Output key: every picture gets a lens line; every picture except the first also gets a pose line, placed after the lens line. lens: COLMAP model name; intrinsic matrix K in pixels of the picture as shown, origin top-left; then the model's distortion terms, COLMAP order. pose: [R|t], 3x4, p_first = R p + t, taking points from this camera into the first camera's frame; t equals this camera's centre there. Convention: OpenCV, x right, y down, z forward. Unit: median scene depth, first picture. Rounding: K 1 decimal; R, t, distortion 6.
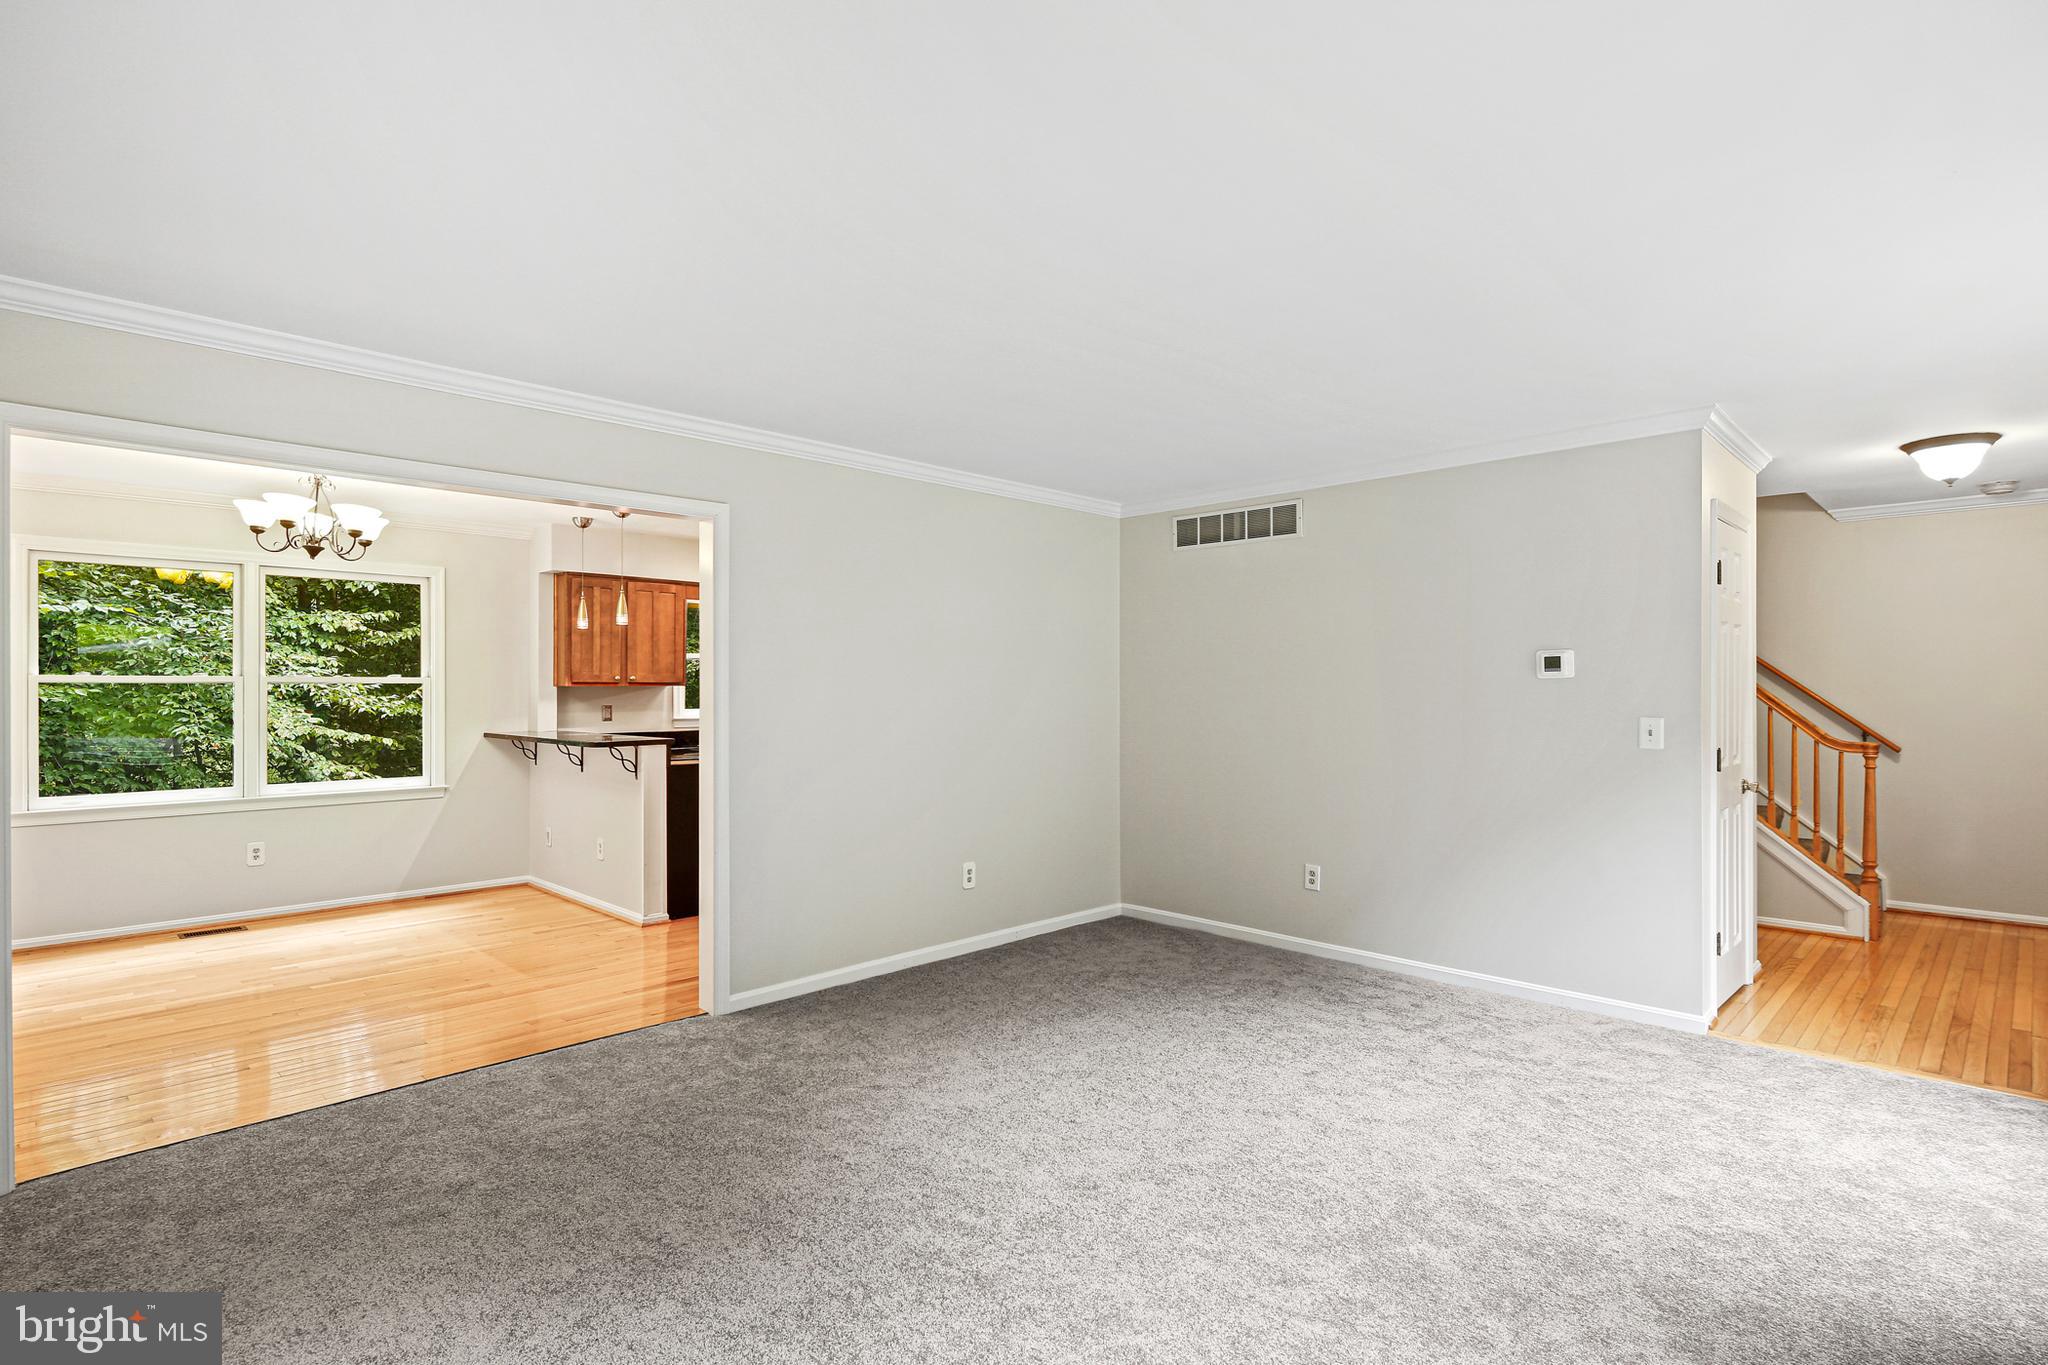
lens RADIAL K [[1006.1, 0, 1034.9], [0, 1006.1, 690.9], [0, 0, 1]] dist [0.006575, -0.003557]
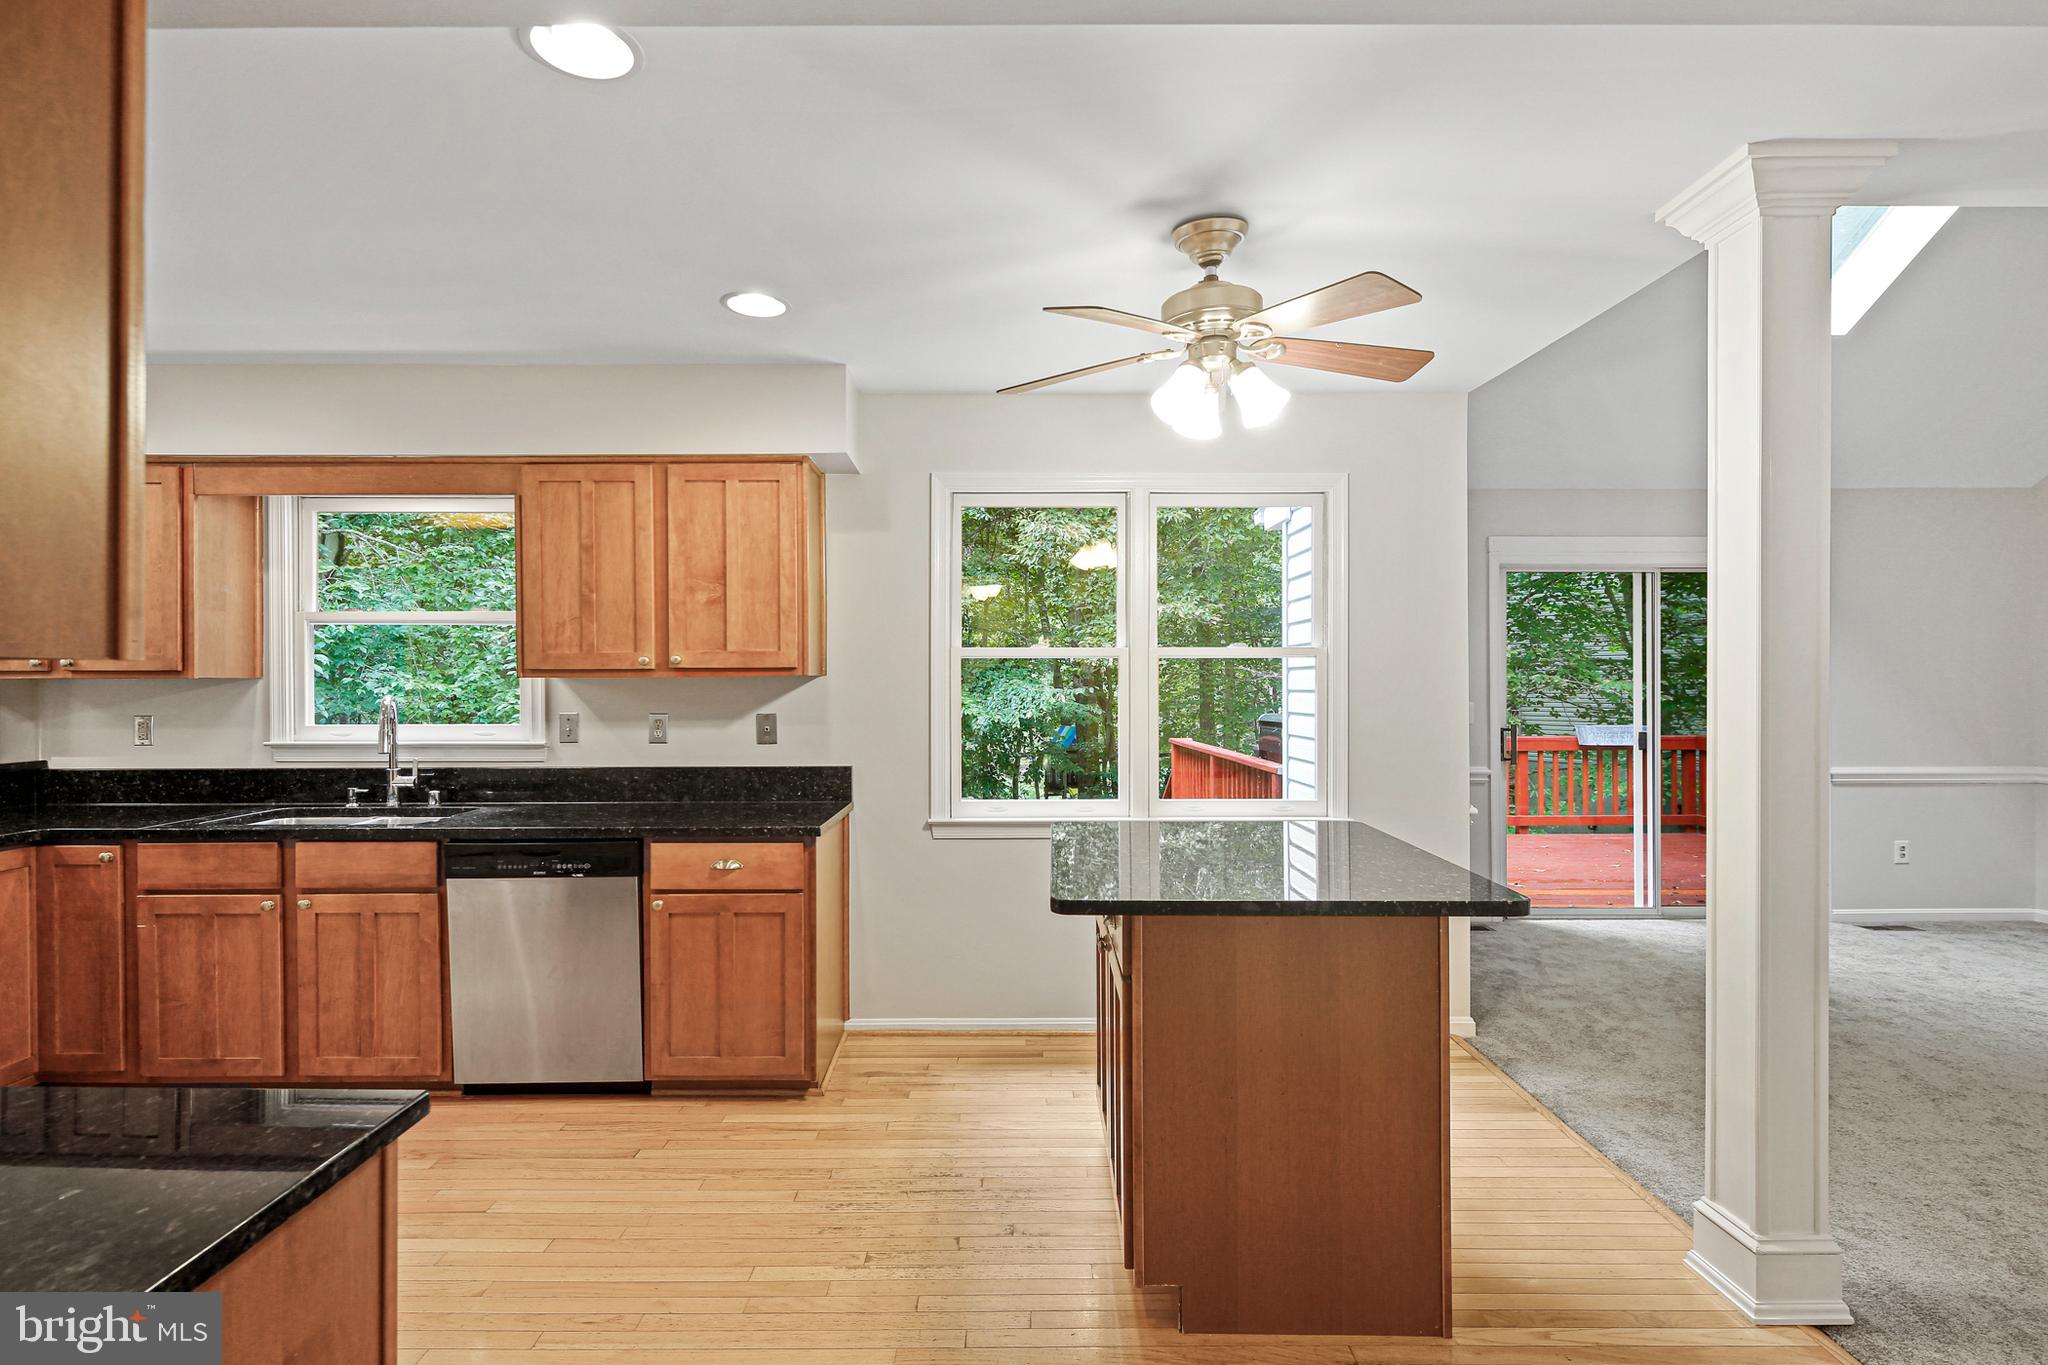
lens RADIAL K [[1006.1, 0, 1009.4], [0, 1006.1, 690.2], [0, 0, 1]] dist [0.006575, -0.003557]
pose [[0.682176, 0.003795, -0.731178, 0.275002], [0.000513, 0.999984, 0.005669, -0.001687], [0.731187, -0.004242, 0.682163, 1.007205]]
